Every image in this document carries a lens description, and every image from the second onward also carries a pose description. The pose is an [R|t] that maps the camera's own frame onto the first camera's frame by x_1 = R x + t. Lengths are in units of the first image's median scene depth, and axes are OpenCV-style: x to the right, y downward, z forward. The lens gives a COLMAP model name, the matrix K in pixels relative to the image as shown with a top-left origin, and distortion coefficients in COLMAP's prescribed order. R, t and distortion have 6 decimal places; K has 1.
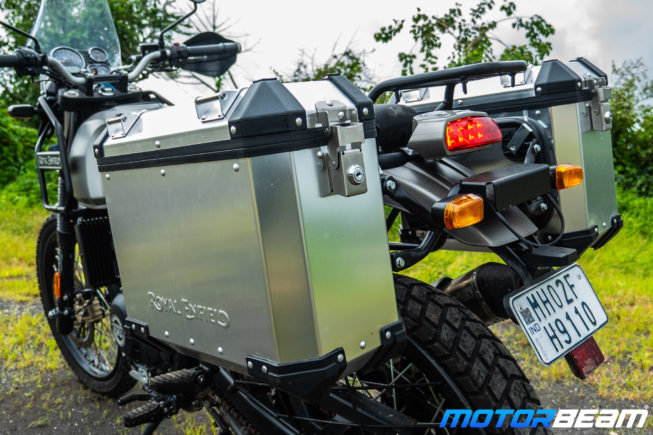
lens RADIAL K [[658.9, 0, 326.5], [0, 658.9, 217.5], [0, 0, 1]] dist [-0.020605, -0.023001]
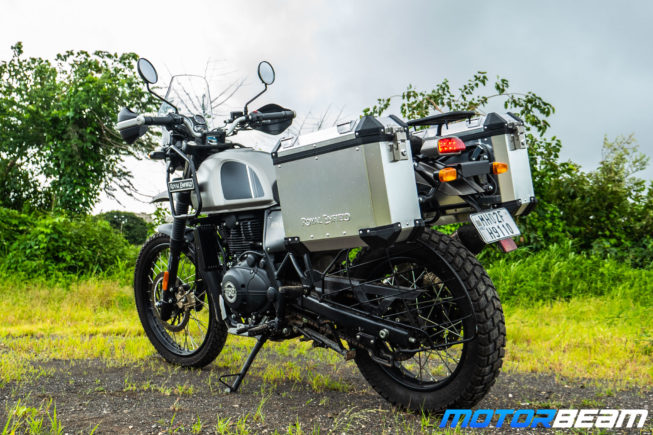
lens RADIAL K [[719.6, 0, 326.5], [0, 719.6, 217.5], [0, 0, 1]] dist [-0.000239, -0.000507]
pose [[0.999595, -0.011853, 0.025867, -0.120339], [0.015072, 0.991652, -0.128057, 0.196275], [-0.024133, 0.128395, 0.991429, -0.625825]]
